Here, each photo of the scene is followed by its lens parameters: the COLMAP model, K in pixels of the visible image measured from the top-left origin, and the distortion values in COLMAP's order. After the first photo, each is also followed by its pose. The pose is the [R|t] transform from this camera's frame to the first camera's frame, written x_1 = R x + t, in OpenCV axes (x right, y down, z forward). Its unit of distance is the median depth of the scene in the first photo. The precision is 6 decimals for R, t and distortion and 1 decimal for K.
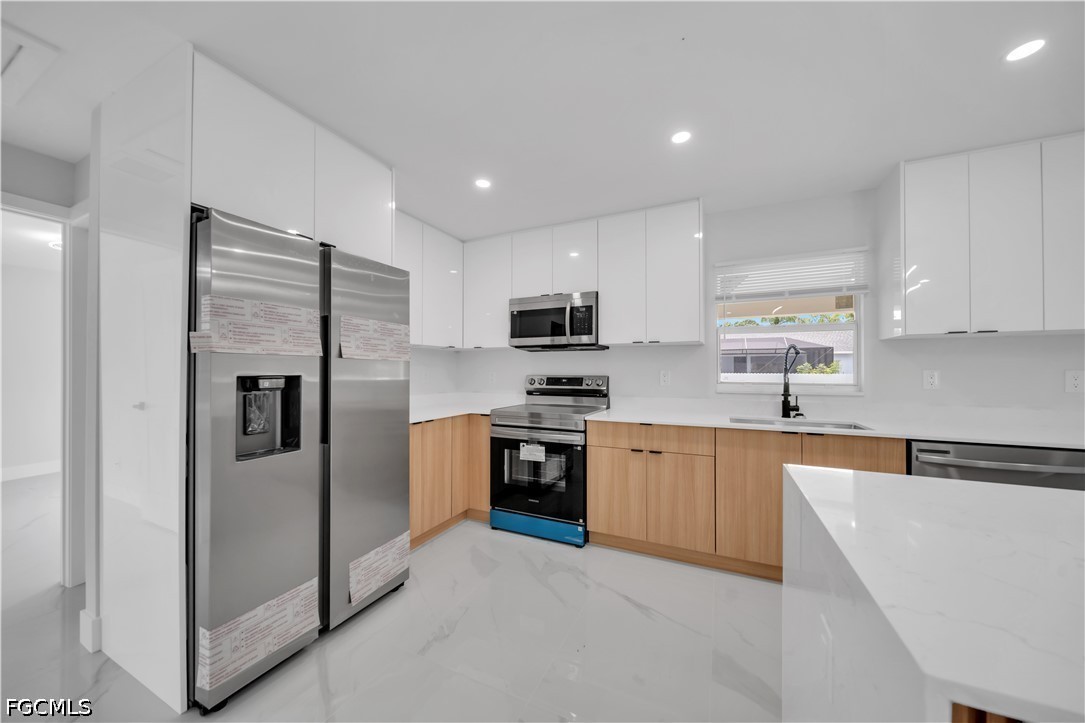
lens RADIAL K [[364.8, 0, 543.8], [0, 364.8, 368.8], [0, 0, 1]] dist [-0.000216, 0.000001]
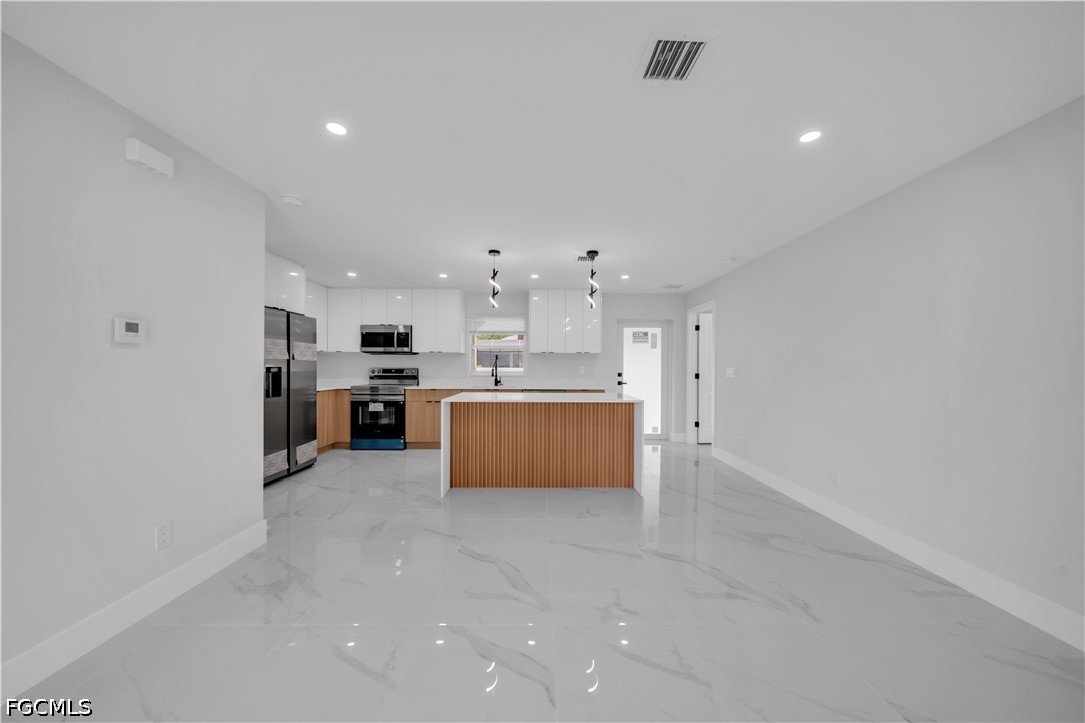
lens RADIAL K [[364.8, 0, 546.9], [0, 364.8, 367.3], [0, 0, 1]] dist [-0.000216, 0.000001]
pose [[0.889146, 0.002682, 0.457615, -0.108167], [-0.008253, 0.999914, 0.010175, -0.010982], [-0.457549, -0.012824, 0.889092, -1.109750]]
